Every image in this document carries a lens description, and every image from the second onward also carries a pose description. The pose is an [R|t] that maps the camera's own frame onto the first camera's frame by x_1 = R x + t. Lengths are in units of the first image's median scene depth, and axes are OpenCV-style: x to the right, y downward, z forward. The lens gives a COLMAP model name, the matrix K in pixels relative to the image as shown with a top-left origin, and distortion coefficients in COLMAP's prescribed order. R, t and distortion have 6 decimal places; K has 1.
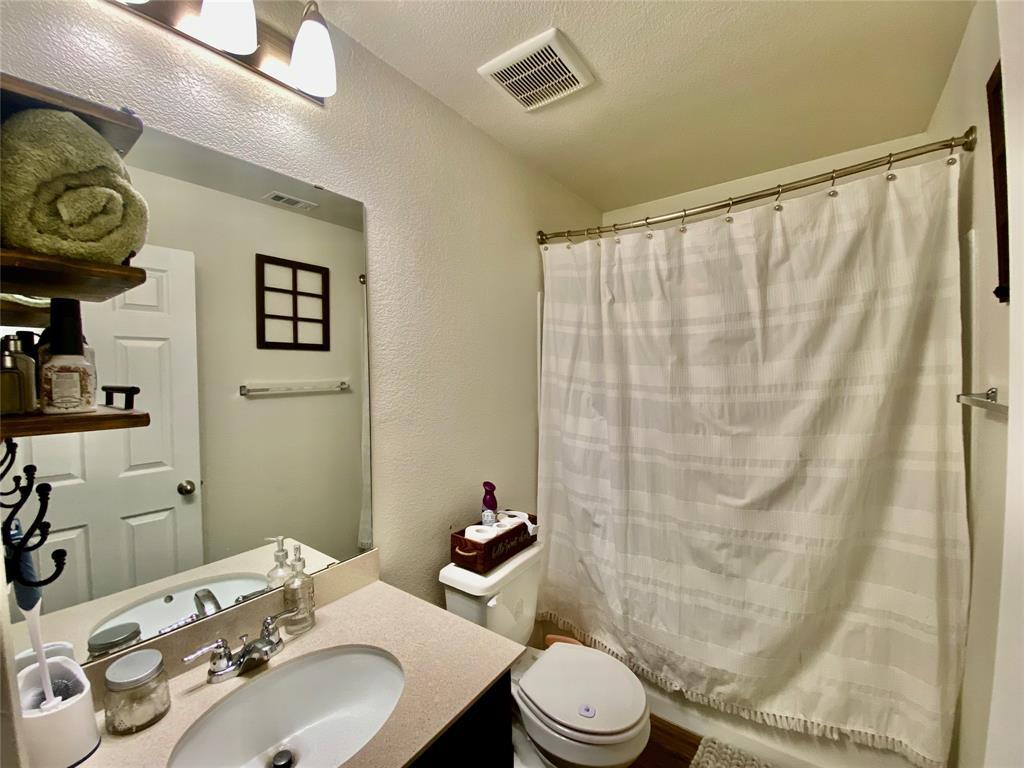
lens RADIAL K [[411.7, 0, 518.4], [0, 411.7, 382.0], [0, 0, 1]] dist [0.001736, -0.021113]
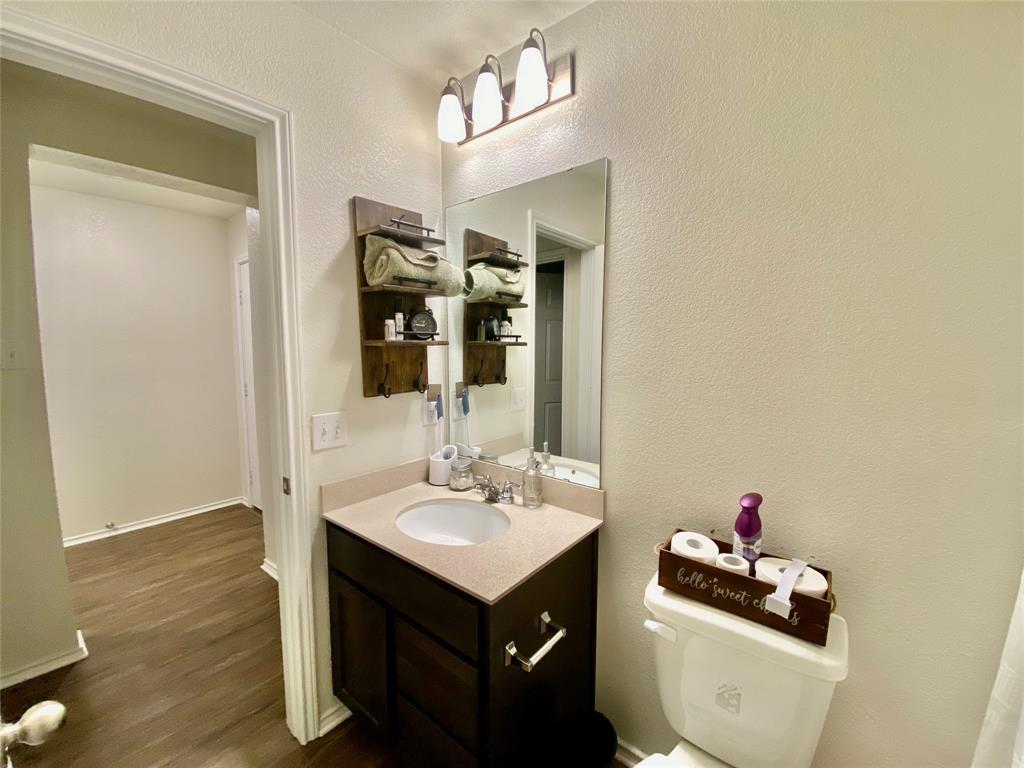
lens RADIAL K [[411.7, 0, 518.4], [0, 411.7, 382.0], [0, 0, 1]] dist [0.001736, -0.021113]
pose [[-0.080651, 0.093888, -0.992311, 0.886064], [-0.022460, 0.995130, 0.095980, 0.039658], [0.996489, 0.030028, -0.078150, 1.089663]]
